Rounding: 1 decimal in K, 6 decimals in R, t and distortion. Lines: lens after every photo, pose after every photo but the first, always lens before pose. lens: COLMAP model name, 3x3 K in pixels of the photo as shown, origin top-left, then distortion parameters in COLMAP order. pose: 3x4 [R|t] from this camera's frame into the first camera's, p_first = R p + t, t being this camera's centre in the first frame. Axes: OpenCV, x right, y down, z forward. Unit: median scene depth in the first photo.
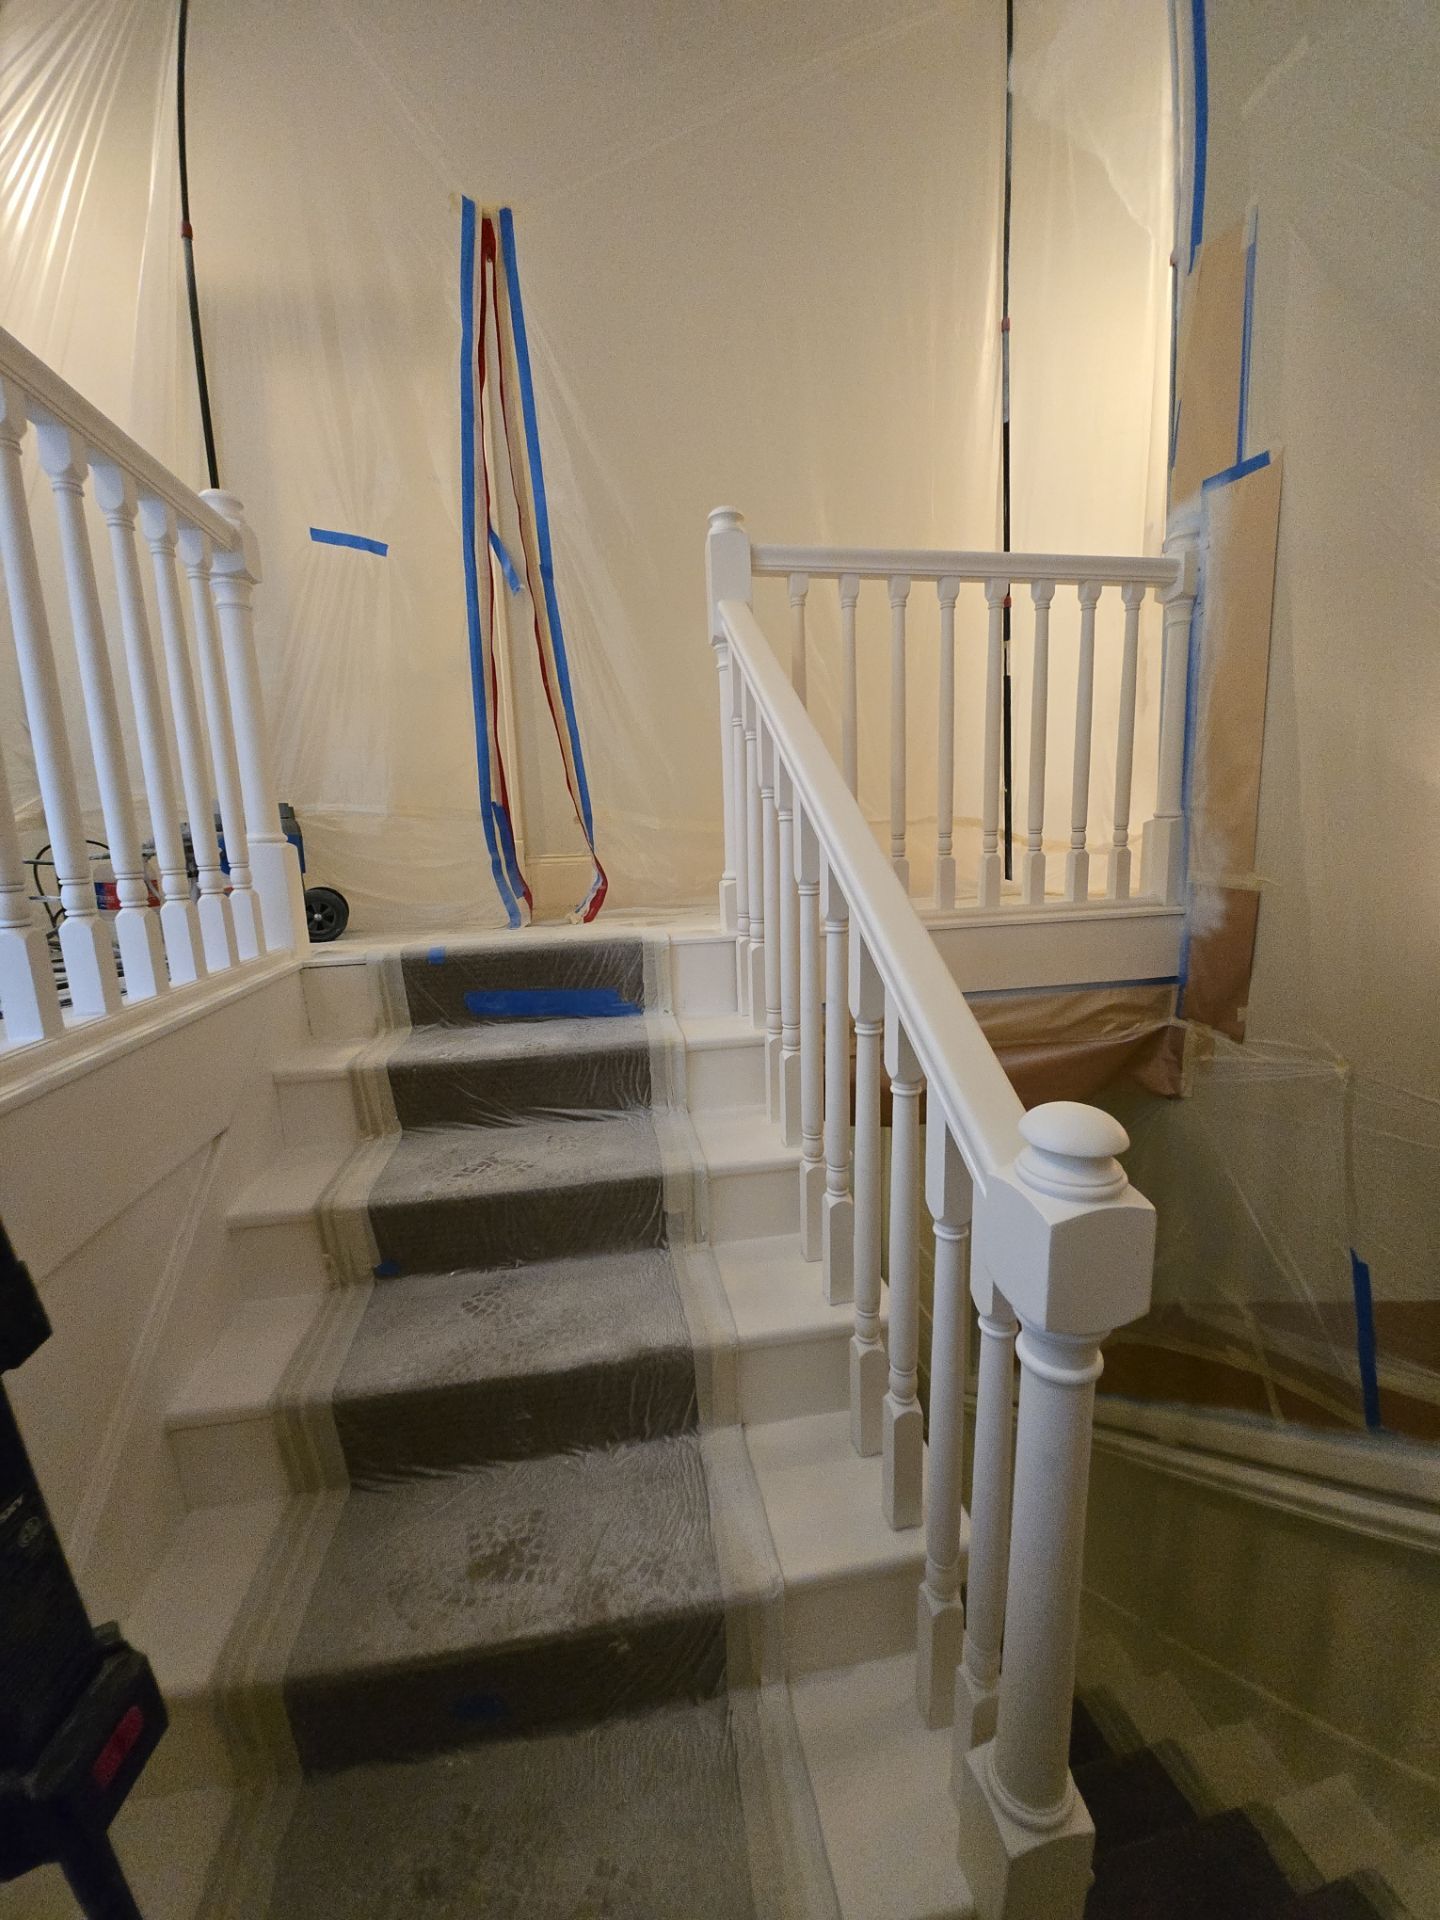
lens RADIAL K [[767.2, 0, 727.0], [0, 767.2, 950.8], [0, 0, 1]] dist [-0.015977, -0.001178]
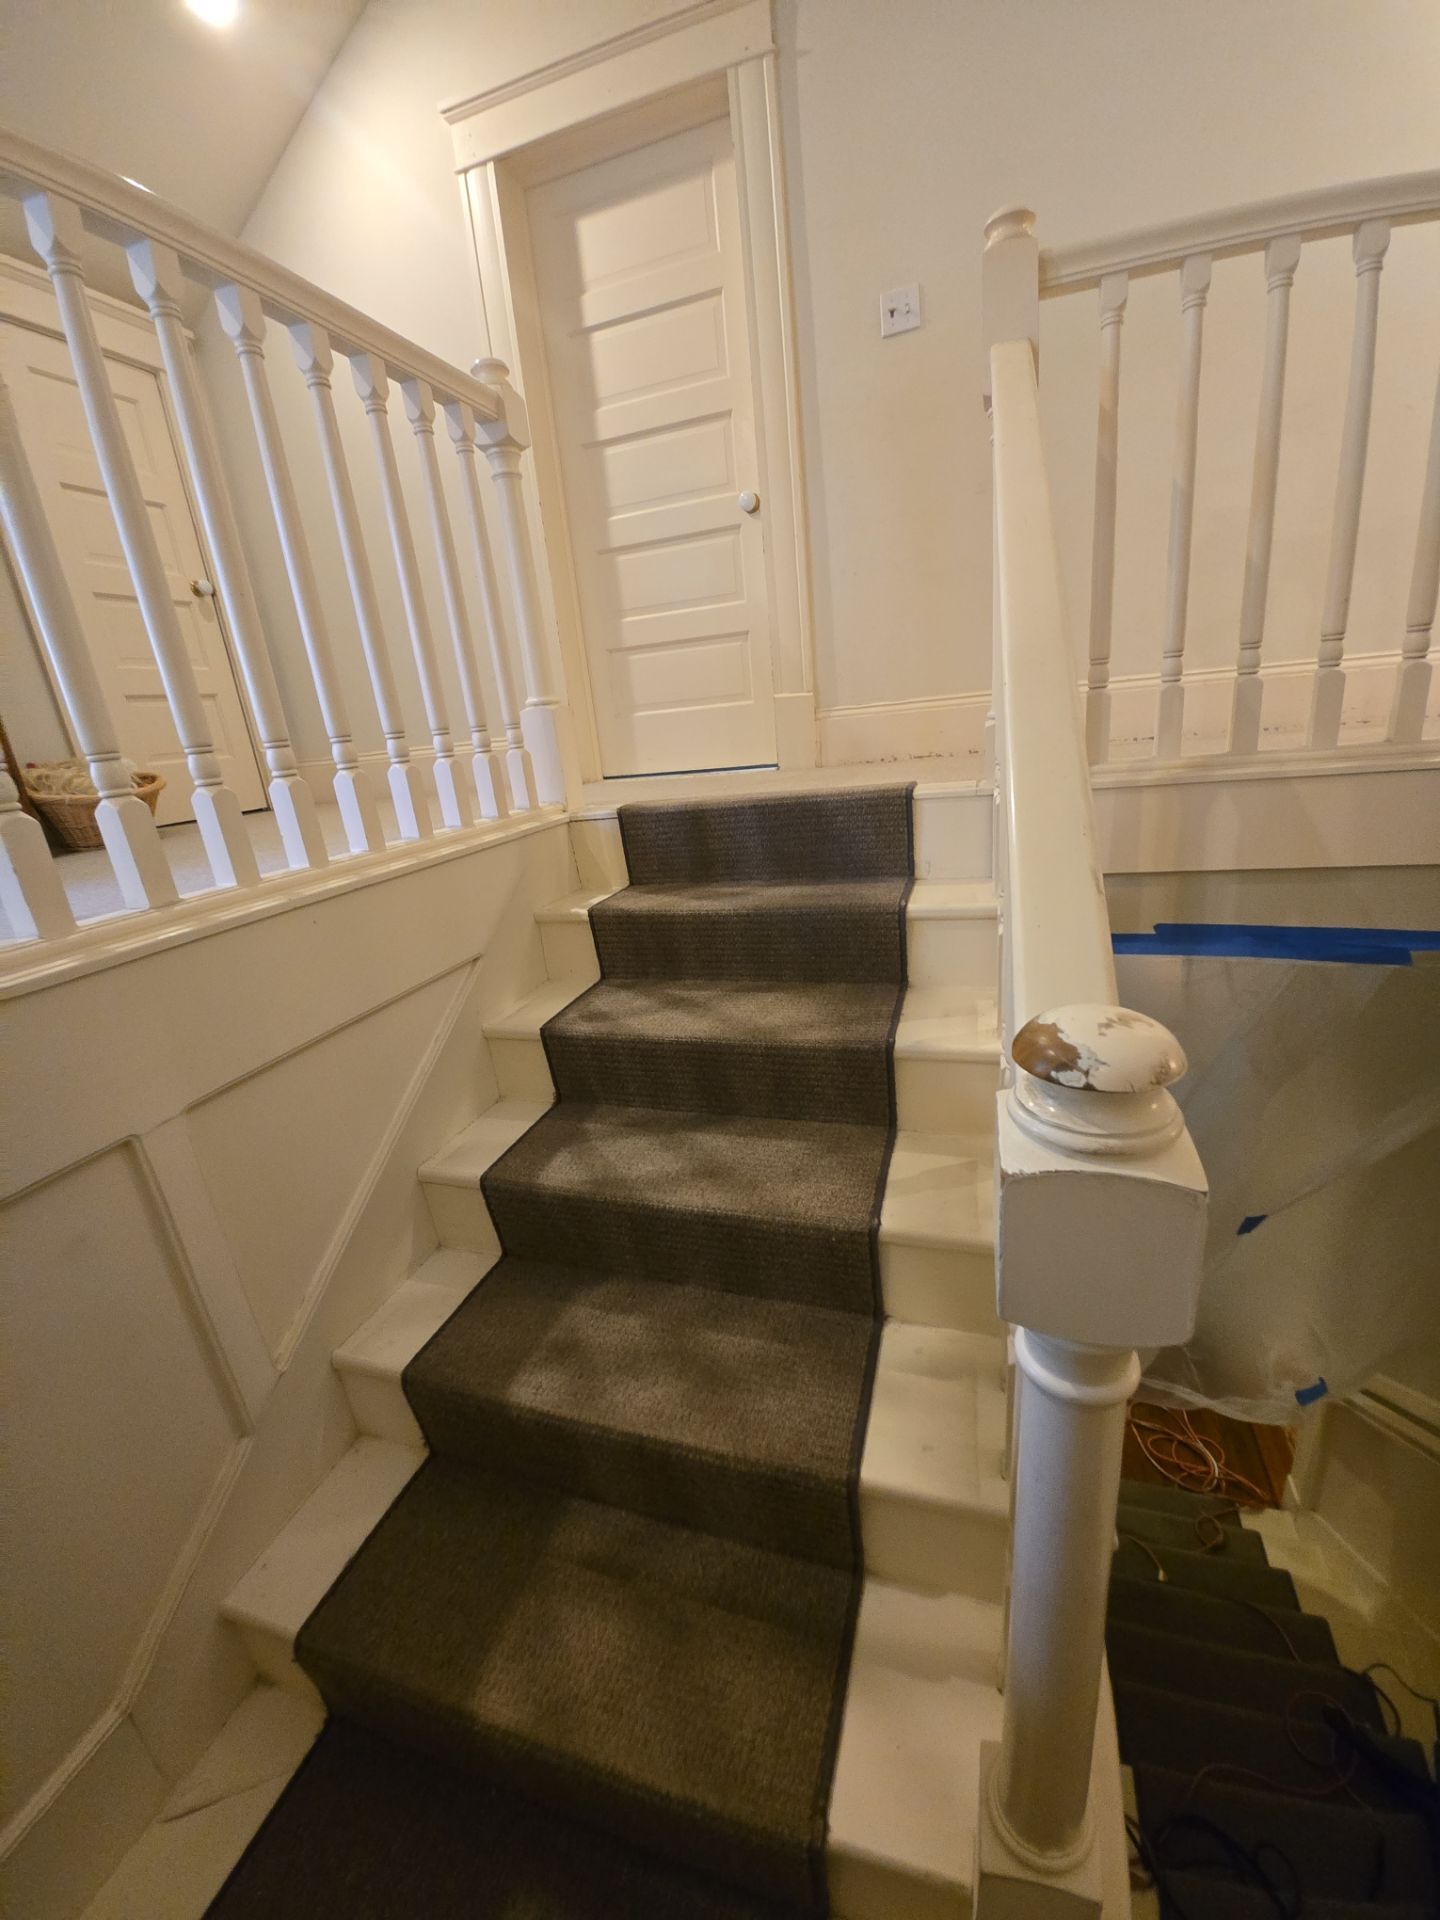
lens RADIAL K [[767.2, 0, 725.0], [0, 767.2, 959.9], [0, 0, 1]] dist [-0.015977, -0.001178]
pose [[0.876230, 0.093576, -0.472720, 0.200113], [-0.008640, 0.983858, 0.178742, 0.021413], [0.481815, -0.152535, 0.862894, 0.131109]]
